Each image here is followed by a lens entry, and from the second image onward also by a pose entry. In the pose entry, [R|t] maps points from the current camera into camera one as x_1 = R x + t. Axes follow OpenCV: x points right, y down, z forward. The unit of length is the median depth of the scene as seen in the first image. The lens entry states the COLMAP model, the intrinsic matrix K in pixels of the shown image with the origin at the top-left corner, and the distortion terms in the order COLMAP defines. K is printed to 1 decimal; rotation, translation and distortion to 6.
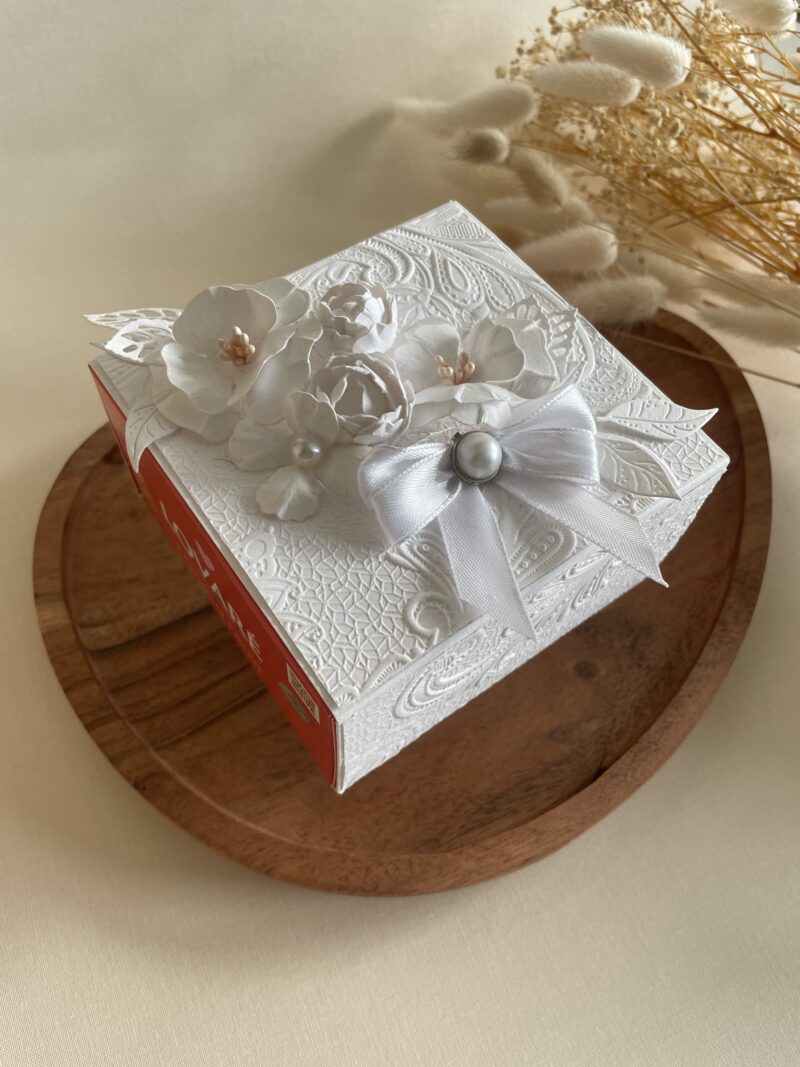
lens RADIAL K [[867.9, 0, 399.7], [0, 867.9, 537.1], [0, 0, 1]] dist [0.047854, -0.106724]
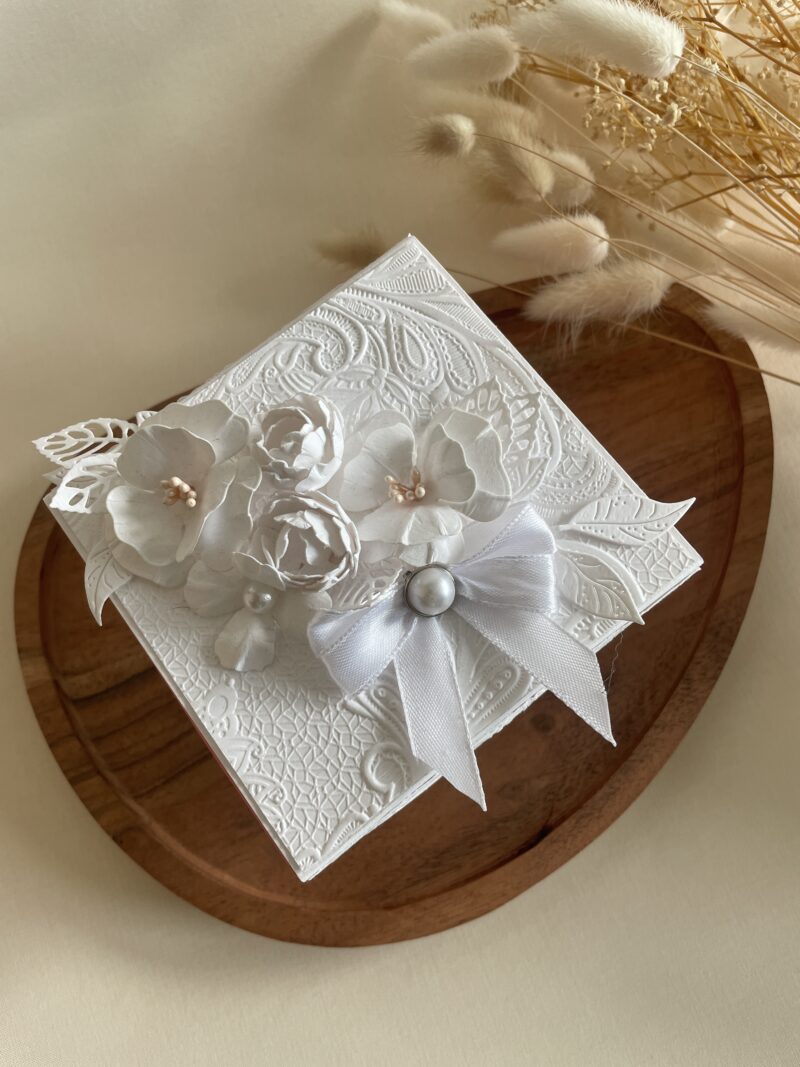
lens RADIAL K [[867.9, 0, 399.0], [0, 867.9, 533.4], [0, 0, 1]] dist [0.047854, -0.106724]
pose [[0.992360, -0.053475, -0.111185, 0.165787], [0.081912, 0.959474, 0.269630, -0.421694], [0.092261, -0.276678, 0.956524, 0.075009]]
